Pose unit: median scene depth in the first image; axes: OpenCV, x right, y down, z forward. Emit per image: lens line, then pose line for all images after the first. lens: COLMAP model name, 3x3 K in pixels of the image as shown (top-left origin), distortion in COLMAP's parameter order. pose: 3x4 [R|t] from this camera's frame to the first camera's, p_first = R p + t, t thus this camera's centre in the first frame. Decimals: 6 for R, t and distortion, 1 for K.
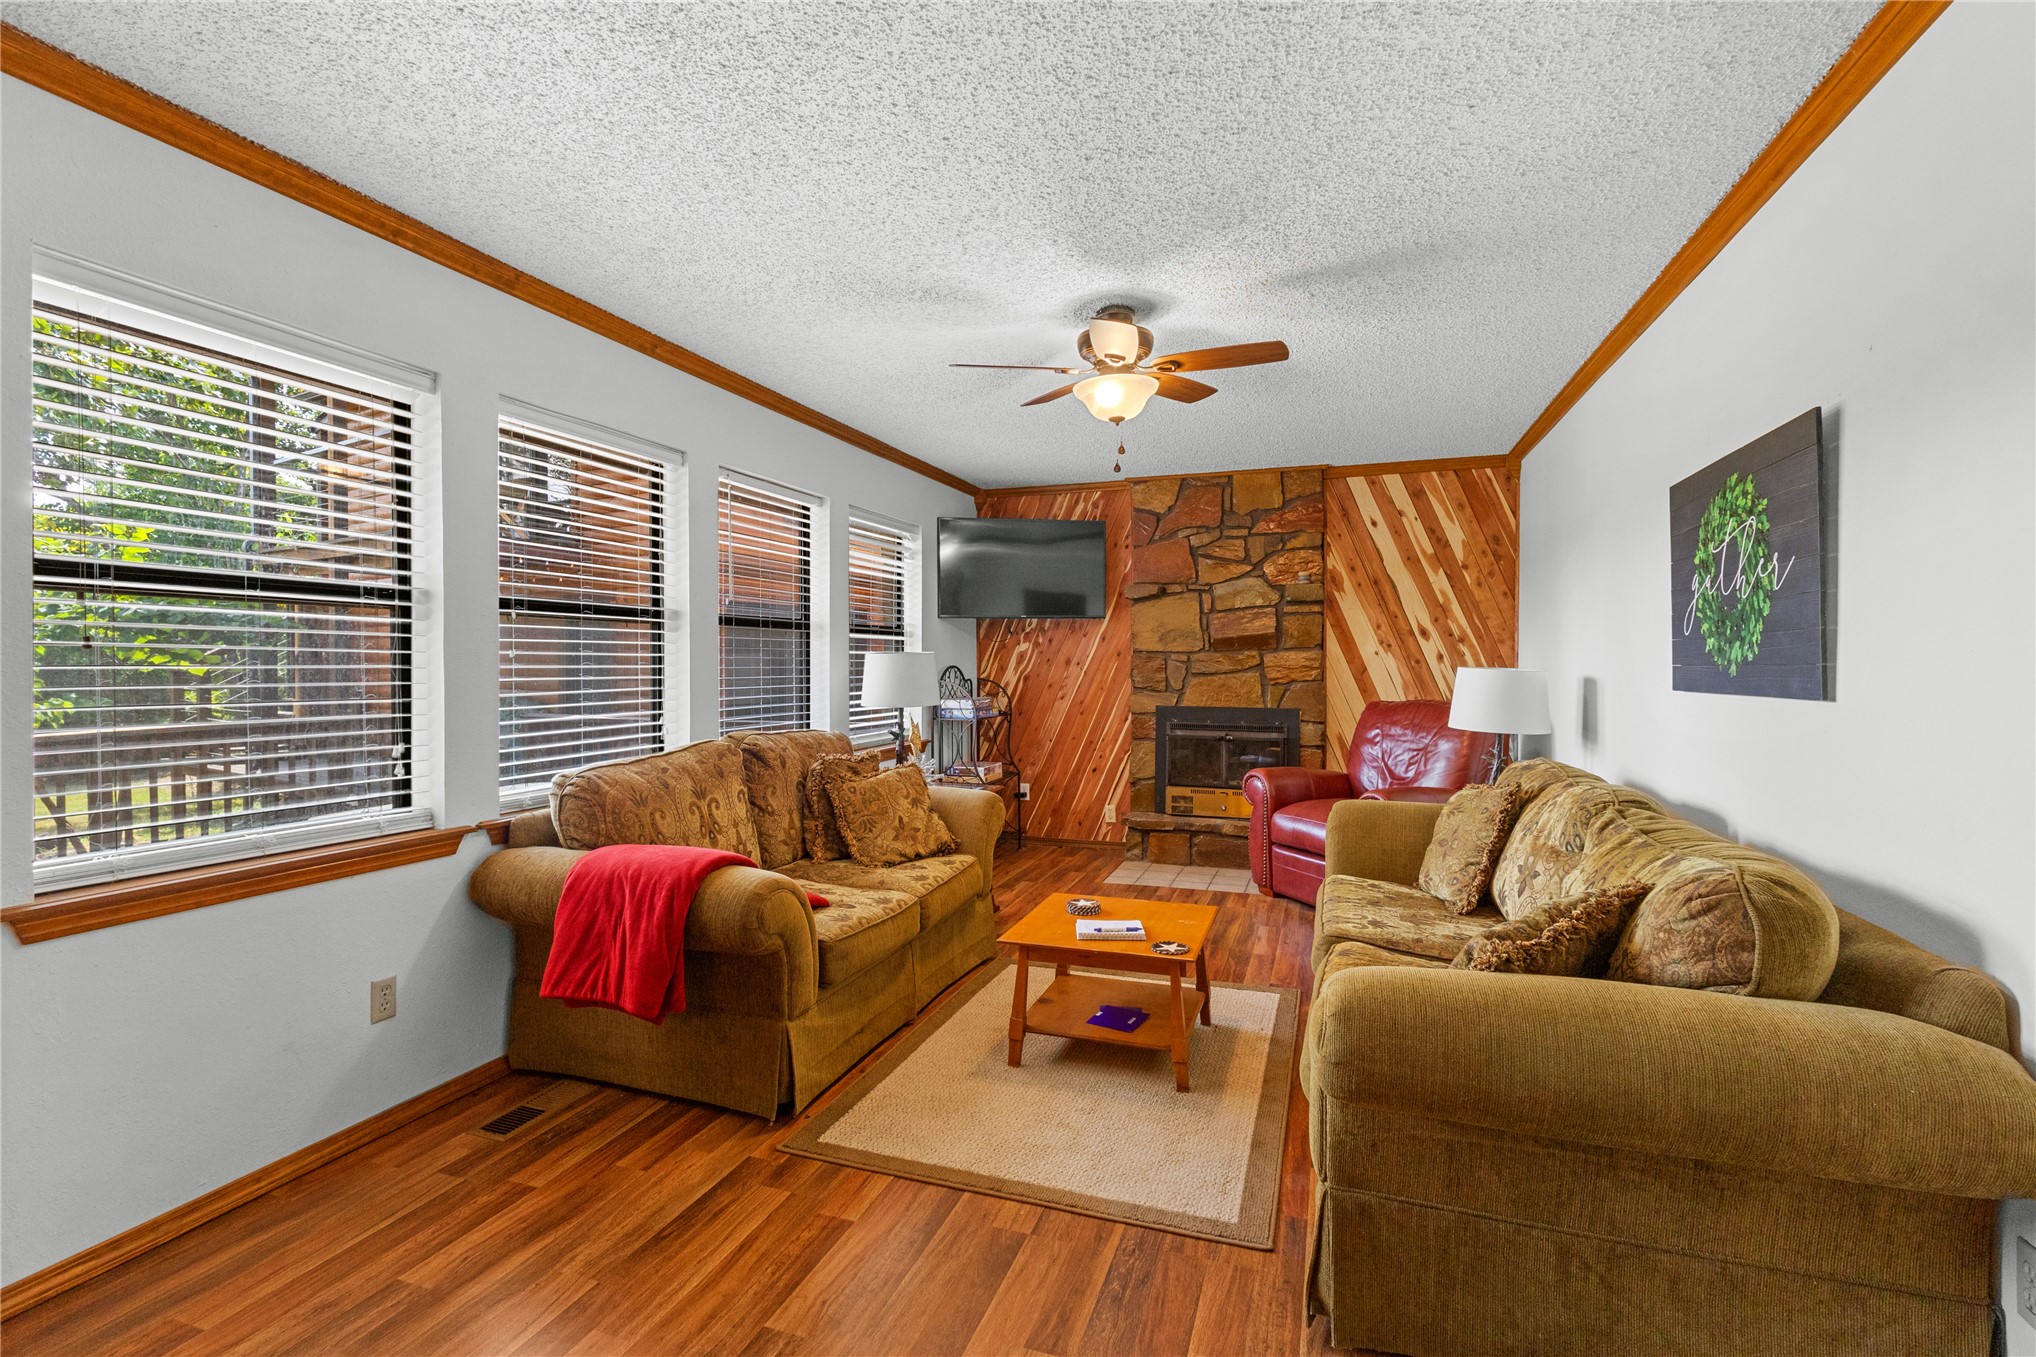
lens RADIAL K [[937.8, 0, 1020.8], [0, 937.8, 674.9], [0, 0, 1]] dist [-0.000162, 0.004473]
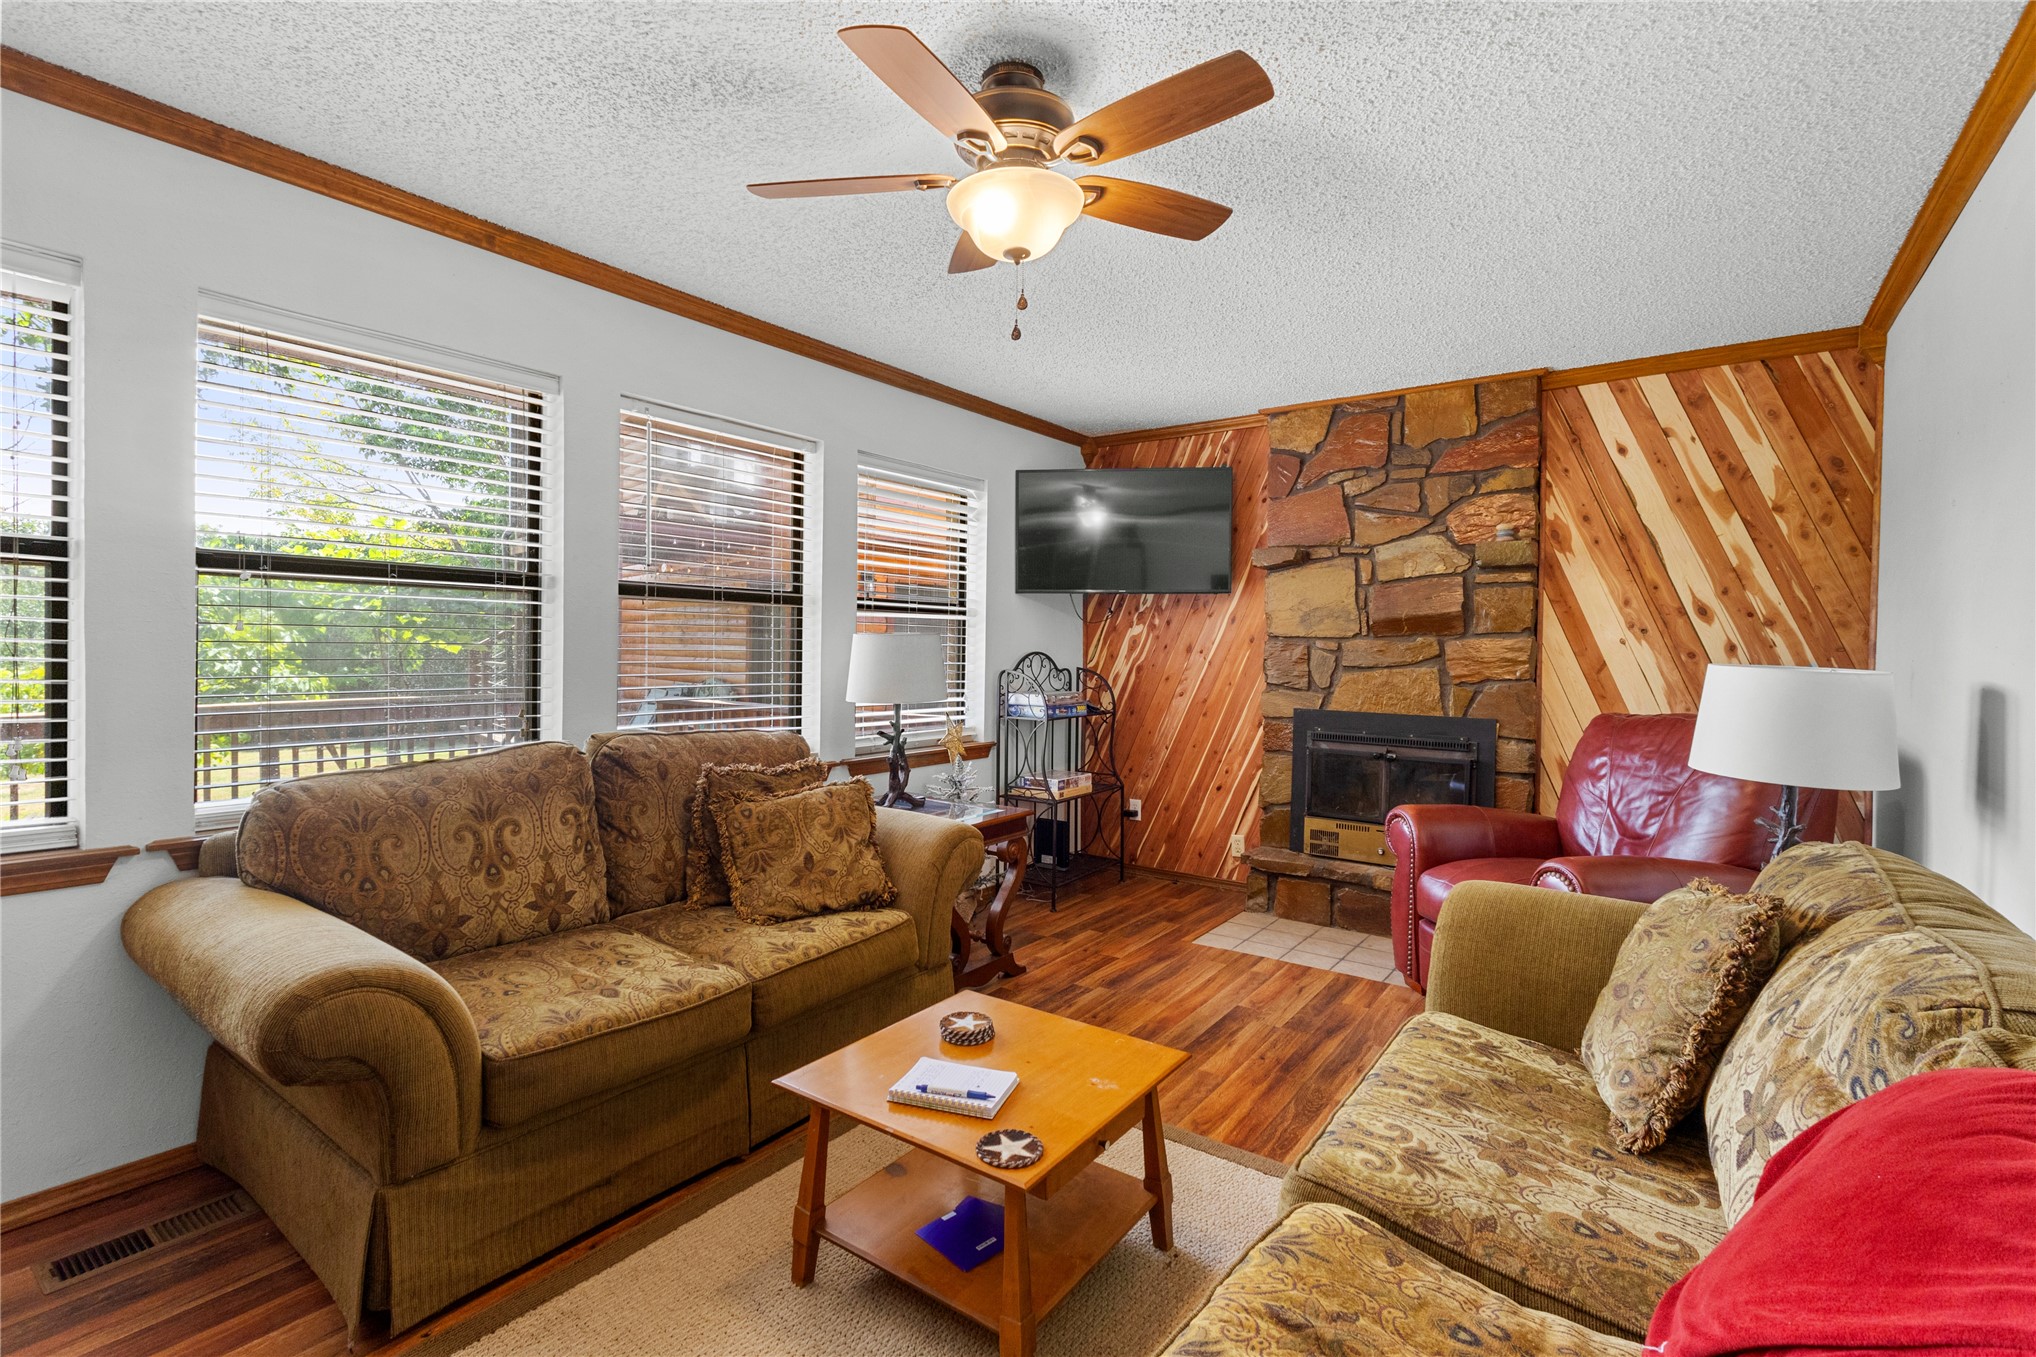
lens RADIAL K [[937.8, 0, 1017.2], [0, 937.8, 663.1], [0, 0, 1]] dist [-0.000162, 0.004473]
pose [[0.956508, 0.017094, -0.291206, 0.164981], [-0.017040, 0.999851, 0.002722, -0.002207], [0.291210, 0.002358, 0.956656, 0.233106]]
